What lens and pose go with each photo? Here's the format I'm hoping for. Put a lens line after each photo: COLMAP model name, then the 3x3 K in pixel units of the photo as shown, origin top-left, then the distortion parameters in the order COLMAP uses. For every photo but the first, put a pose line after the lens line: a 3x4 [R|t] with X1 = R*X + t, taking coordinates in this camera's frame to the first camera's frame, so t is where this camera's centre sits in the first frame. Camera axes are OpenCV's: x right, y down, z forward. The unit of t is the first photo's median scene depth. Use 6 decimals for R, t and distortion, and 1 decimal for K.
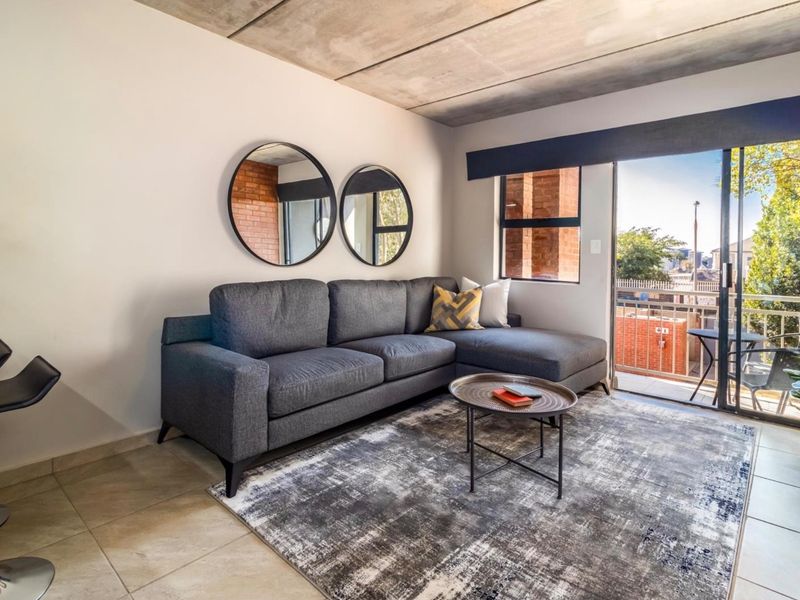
lens RADIAL K [[435.1, 0, 404.6], [0, 435.1, 259.1], [0, 0, 1]] dist [0.003022, 0.000457]
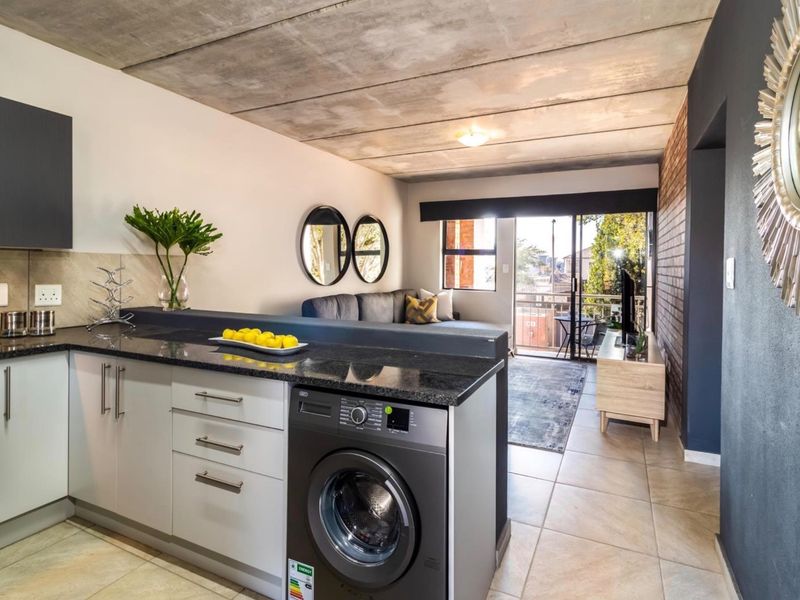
lens RADIAL K [[440.9, 0, 407.5], [0, 440.9, 274.1], [0, 0, 1]] dist [0.010388, 0.000090]
pose [[0.962429, -0.015606, 0.271086, -0.347921], [0.009619, 0.999680, 0.023399, -0.047784], [-0.271365, -0.019912, 0.962271, -0.472204]]
